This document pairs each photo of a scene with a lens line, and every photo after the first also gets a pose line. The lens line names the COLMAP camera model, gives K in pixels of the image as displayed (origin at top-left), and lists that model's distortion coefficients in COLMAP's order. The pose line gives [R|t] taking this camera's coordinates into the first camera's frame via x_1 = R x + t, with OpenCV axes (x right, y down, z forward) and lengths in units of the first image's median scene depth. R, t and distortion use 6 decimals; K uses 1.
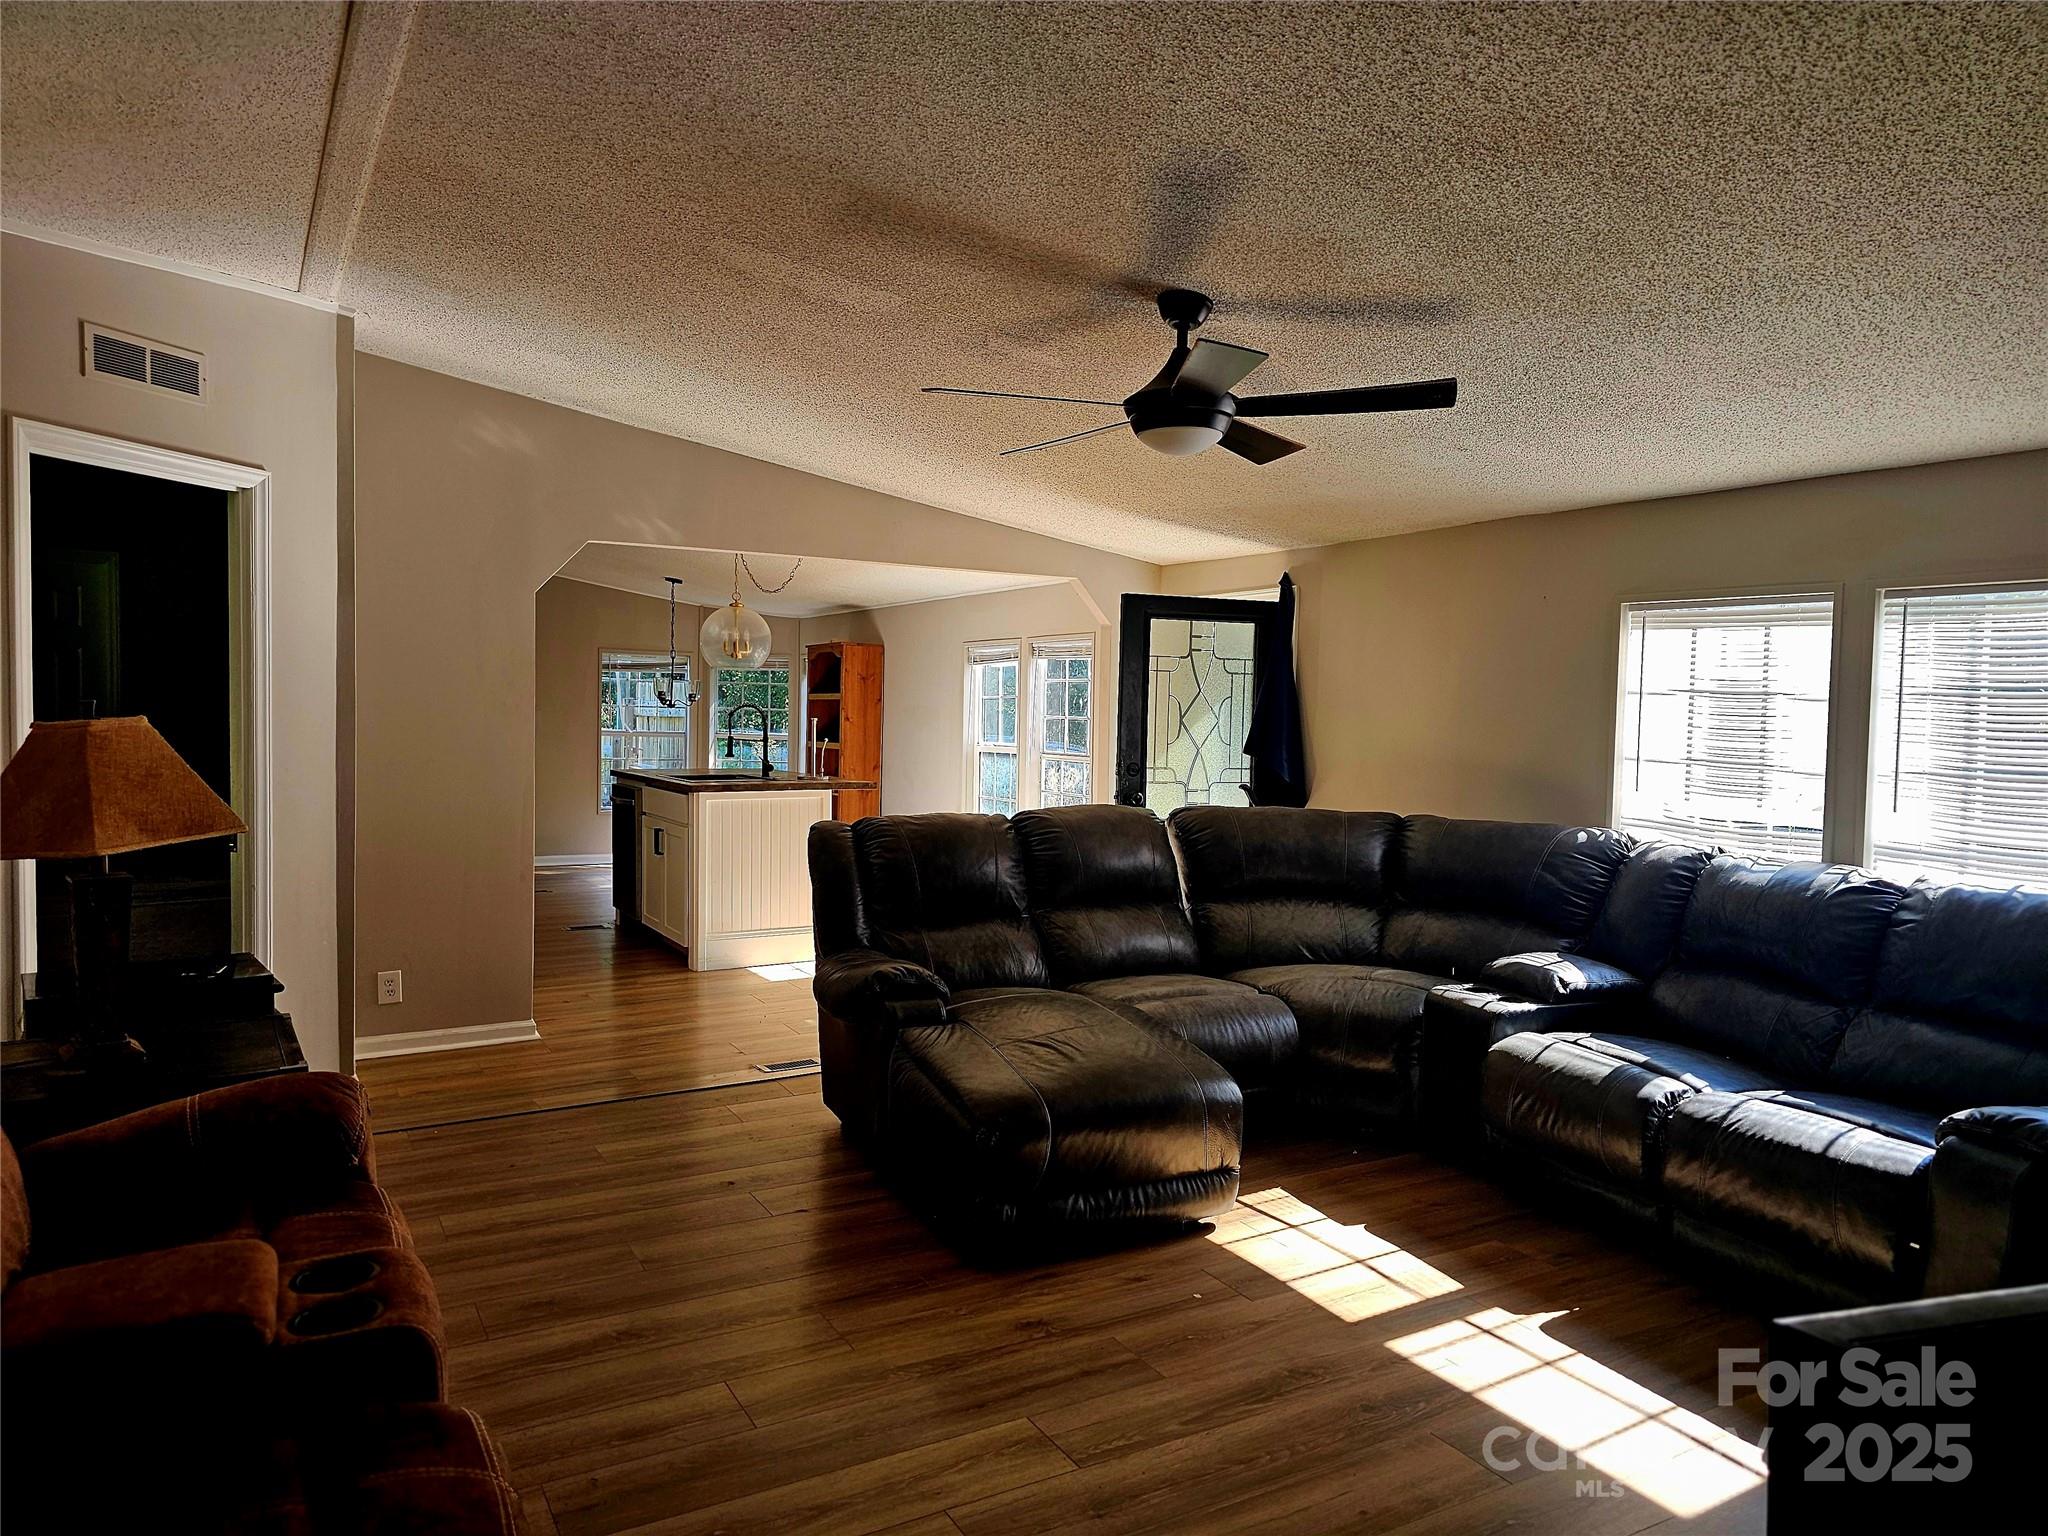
lens RADIAL K [[1361.3, 0, 1021.5], [0, 1361.3, 780.6], [0, 0, 1]] dist [0.025571, -0.001000]
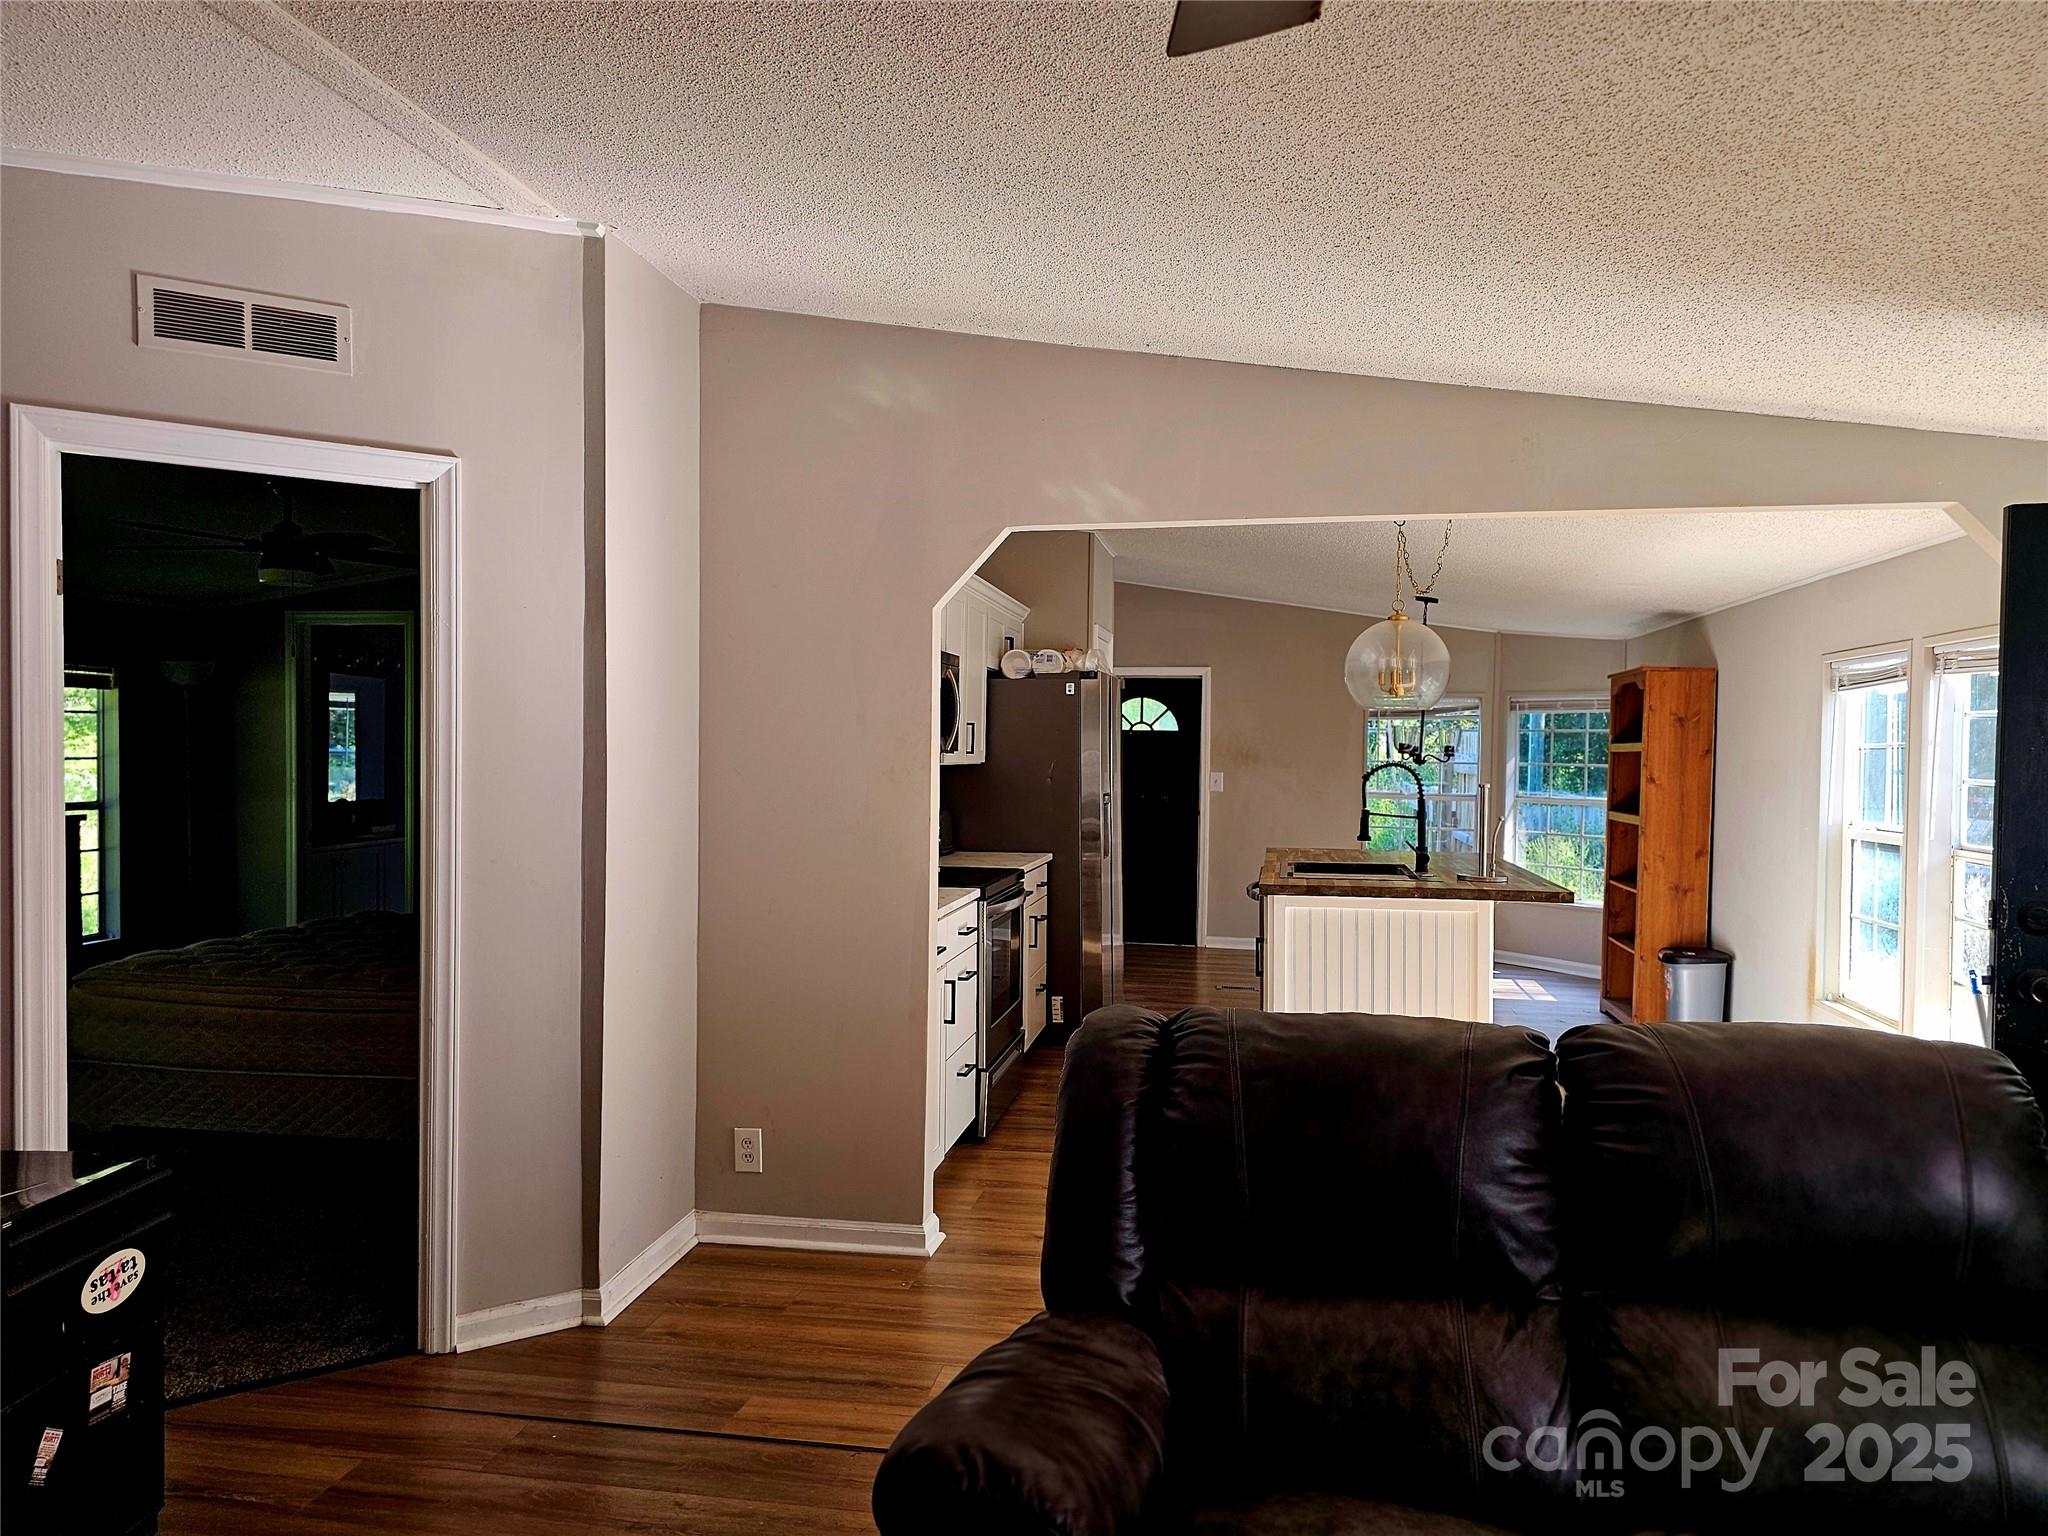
lens RADIAL K [[1361.3, 0, 1021.5], [0, 1361.3, 780.6], [0, 0, 1]] dist [0.025571, -0.001000]
pose [[0.765671, 0.003889, -0.643220, 0.137142], [-0.028252, 0.999220, -0.027589, -0.035536], [0.642611, 0.039296, 0.765184, 0.562004]]
